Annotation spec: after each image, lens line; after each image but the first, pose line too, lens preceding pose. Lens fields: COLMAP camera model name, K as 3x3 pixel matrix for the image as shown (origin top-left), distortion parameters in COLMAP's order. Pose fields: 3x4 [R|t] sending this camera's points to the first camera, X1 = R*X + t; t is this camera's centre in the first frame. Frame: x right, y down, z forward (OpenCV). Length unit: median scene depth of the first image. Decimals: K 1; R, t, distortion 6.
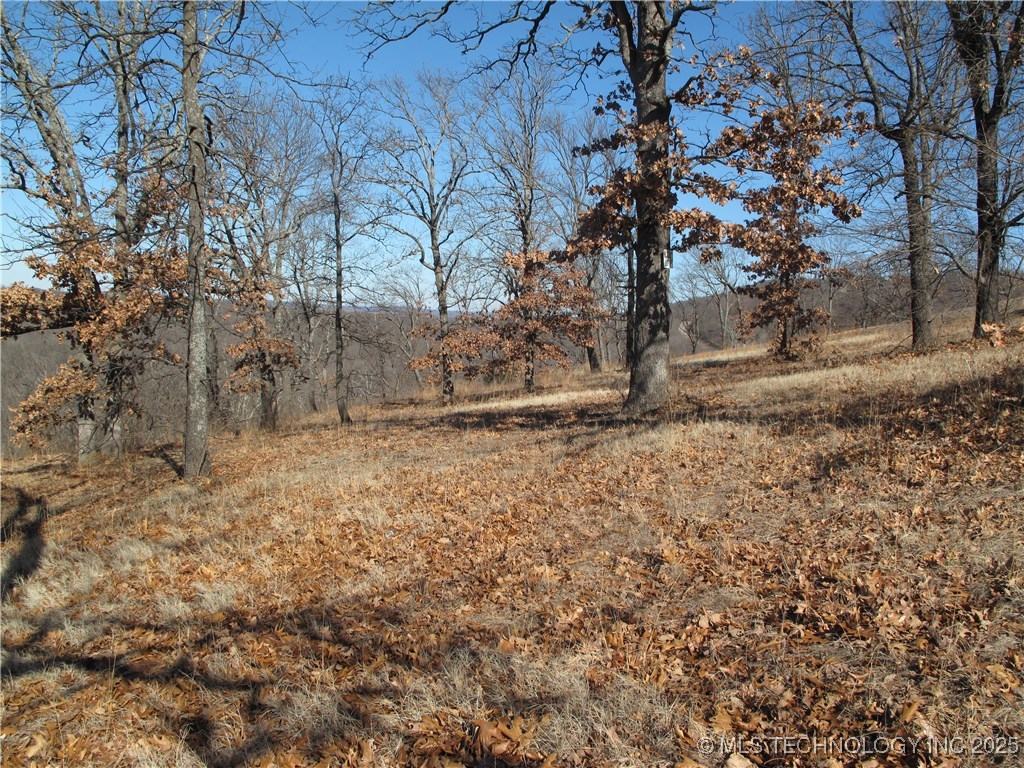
lens RADIAL K [[857.3, 0, 512.0], [0, 857.3, 384.0], [0, 0, 1]] dist [-0.106105, 0.003984]
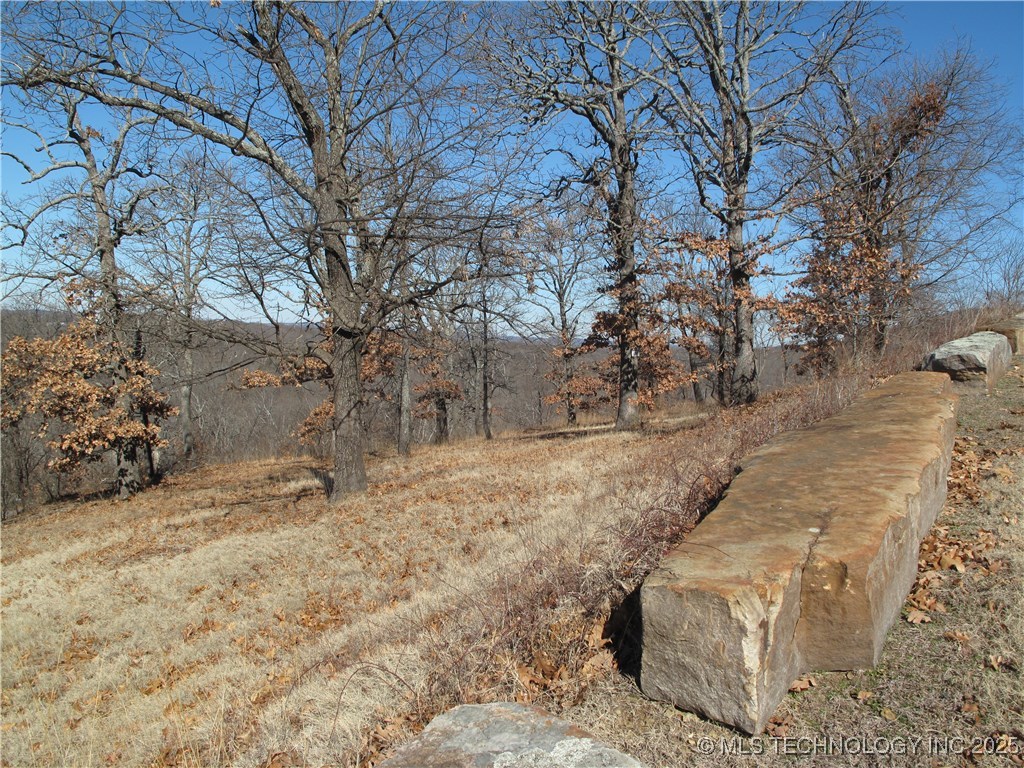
lens RADIAL K [[857.3, 0, 512.0], [0, 857.3, 384.0], [0, 0, 1]] dist [-0.106105, 0.003984]
pose [[0.979366, 0.008910, -0.201896, 0.110303], [-0.016217, 0.999271, -0.034569, -0.000166], [0.201441, 0.037130, 0.978797, -0.356184]]
